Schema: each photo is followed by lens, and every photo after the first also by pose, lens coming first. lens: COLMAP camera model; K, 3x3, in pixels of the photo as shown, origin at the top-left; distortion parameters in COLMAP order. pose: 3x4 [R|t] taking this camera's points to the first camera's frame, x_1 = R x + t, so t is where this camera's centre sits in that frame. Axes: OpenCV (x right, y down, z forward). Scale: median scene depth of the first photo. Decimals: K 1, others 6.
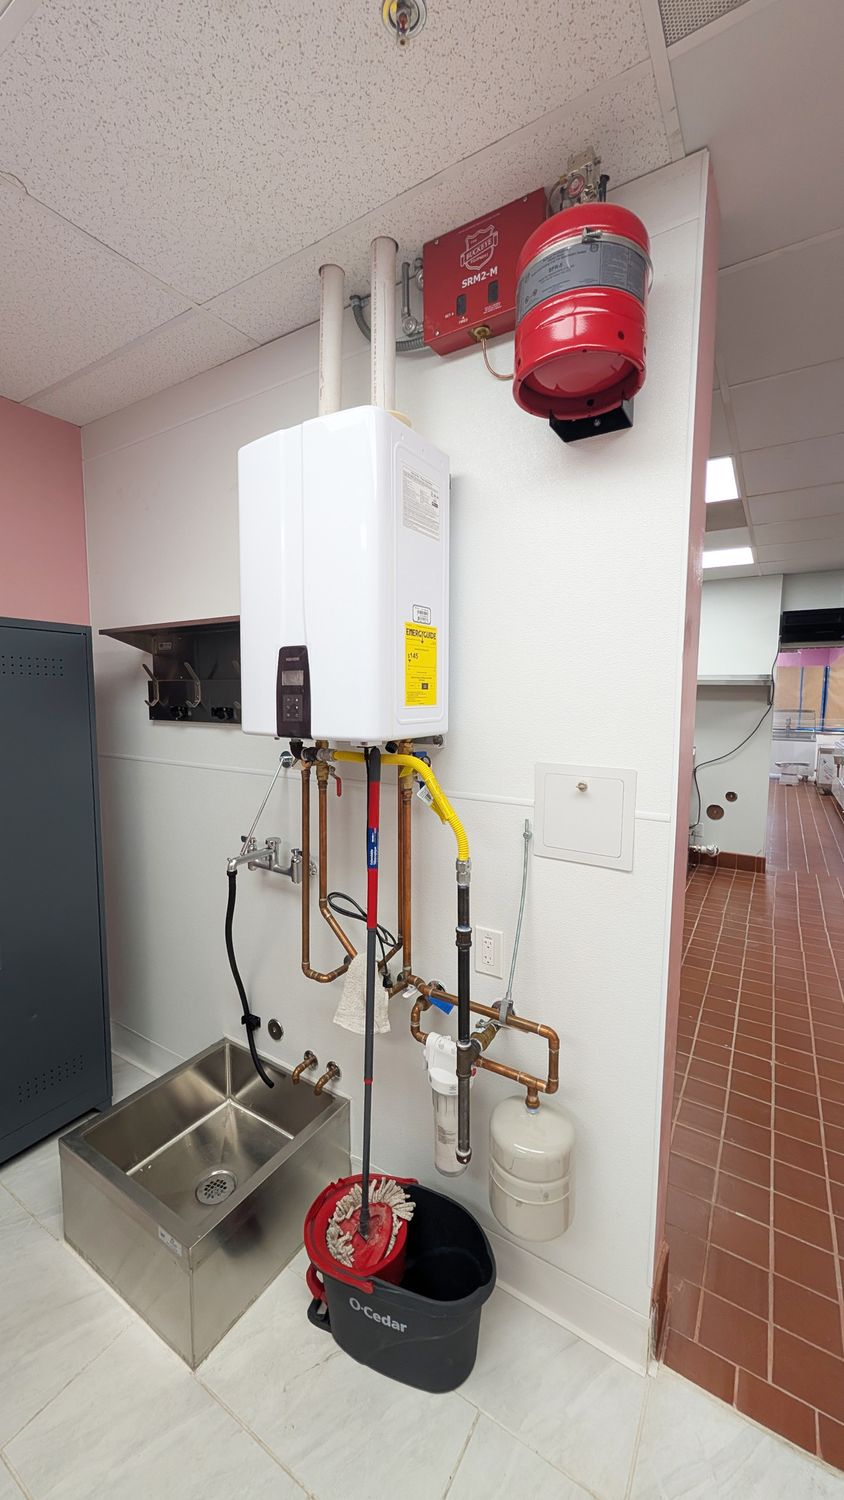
lens RADIAL K [[570.2, 0, 424.0], [0, 570.2, 747.4], [0, 0, 1]] dist [-0.002676, -0.000118]
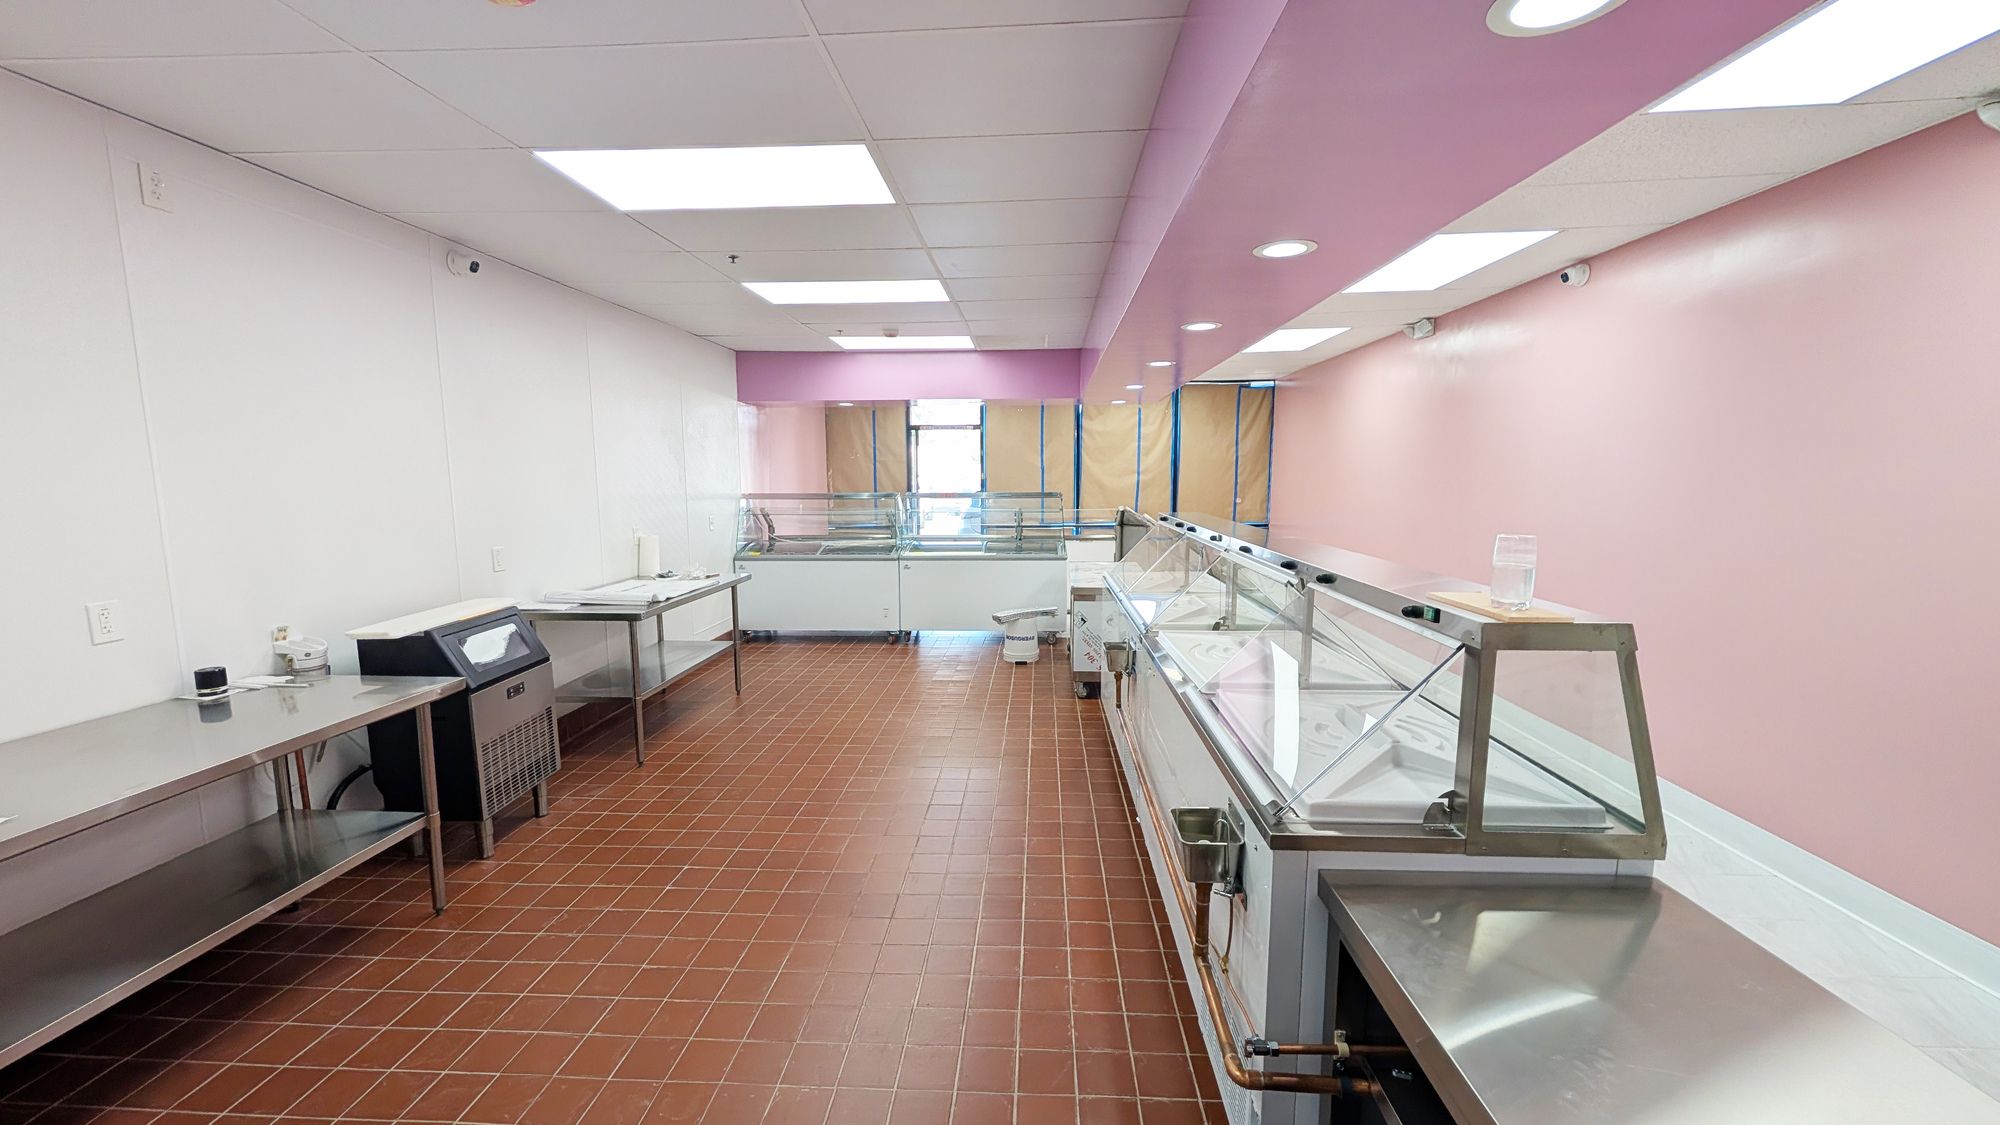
lens RADIAL K [[760.2, 0, 995.9], [0, 760.2, 551.0], [0, 0, 1]] dist [-0.002676, -0.000118]
pose [[0.878235, -0.065643, 0.473702, 0.312106], [0.058101, 0.997843, 0.030557, -0.037861], [-0.474686, 0.000686, 0.880155, 0.435614]]
